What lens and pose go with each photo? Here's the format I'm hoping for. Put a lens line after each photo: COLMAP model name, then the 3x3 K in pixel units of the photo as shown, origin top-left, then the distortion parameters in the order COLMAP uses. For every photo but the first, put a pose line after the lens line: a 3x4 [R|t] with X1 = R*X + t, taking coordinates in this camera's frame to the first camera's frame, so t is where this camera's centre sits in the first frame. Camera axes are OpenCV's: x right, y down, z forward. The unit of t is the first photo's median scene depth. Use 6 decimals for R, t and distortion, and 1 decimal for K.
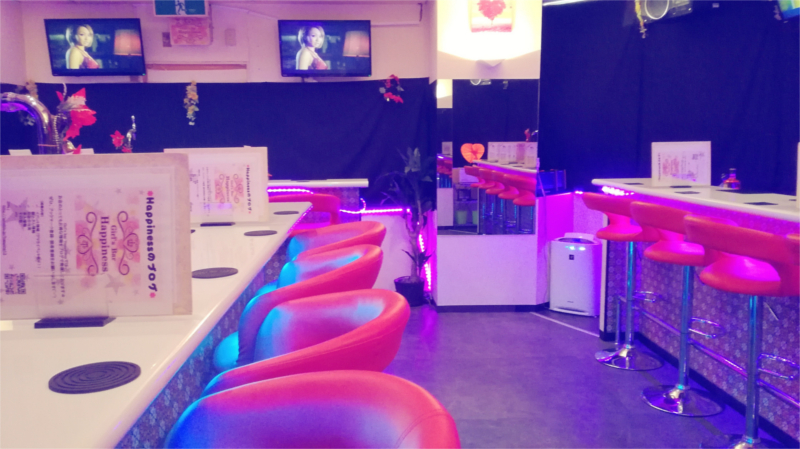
lens RADIAL K [[659.6, 0, 400.0], [0, 659.6, 224.5], [0, 0, 1]] dist [0.091652, -0.173980]
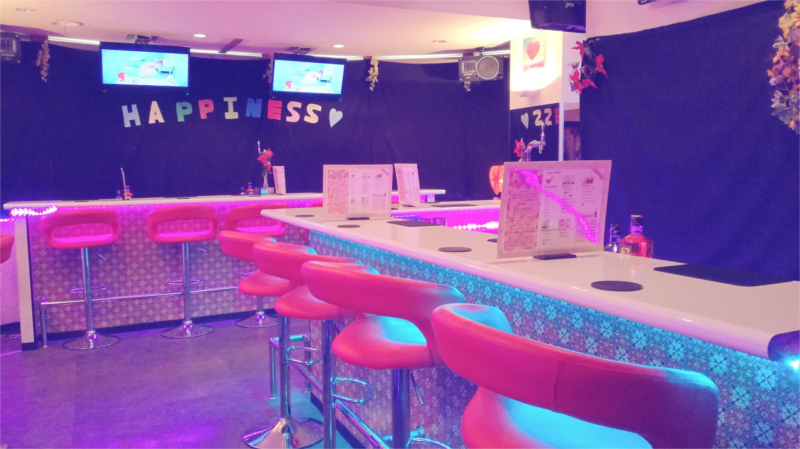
lens RADIAL K [[659.6, 0, 400.0], [0, 659.6, 224.5], [0, 0, 1]] dist [0.091652, -0.173980]
pose [[-0.388413, -0.065963, 0.919122, -0.806901], [0.131965, 0.983172, 0.126327, -0.075416], [-0.911987, 0.170359, -0.373171, 0.713595]]
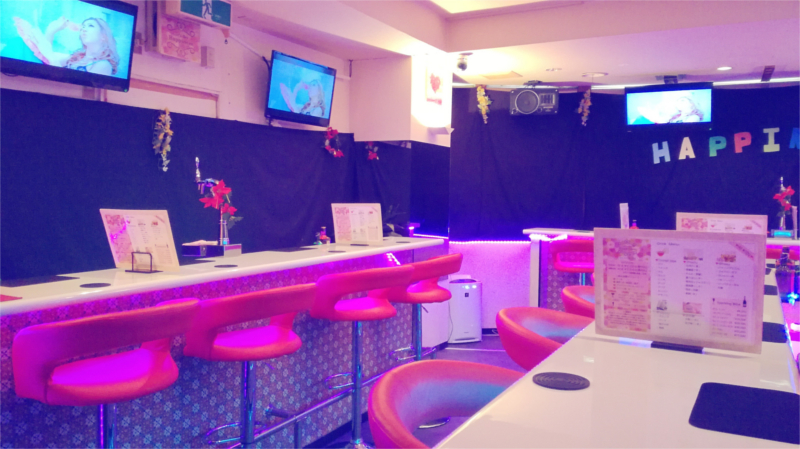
lens RADIAL K [[659.6, 0, 400.0], [0, 659.6, 224.5], [0, 0, 1]] dist [0.091652, -0.173980]
pose [[0.508665, -0.024763, 0.860609, -0.823717], [0.087733, 0.995874, -0.023200, -0.060293], [-0.856483, 0.087305, 0.508738, 0.470428]]
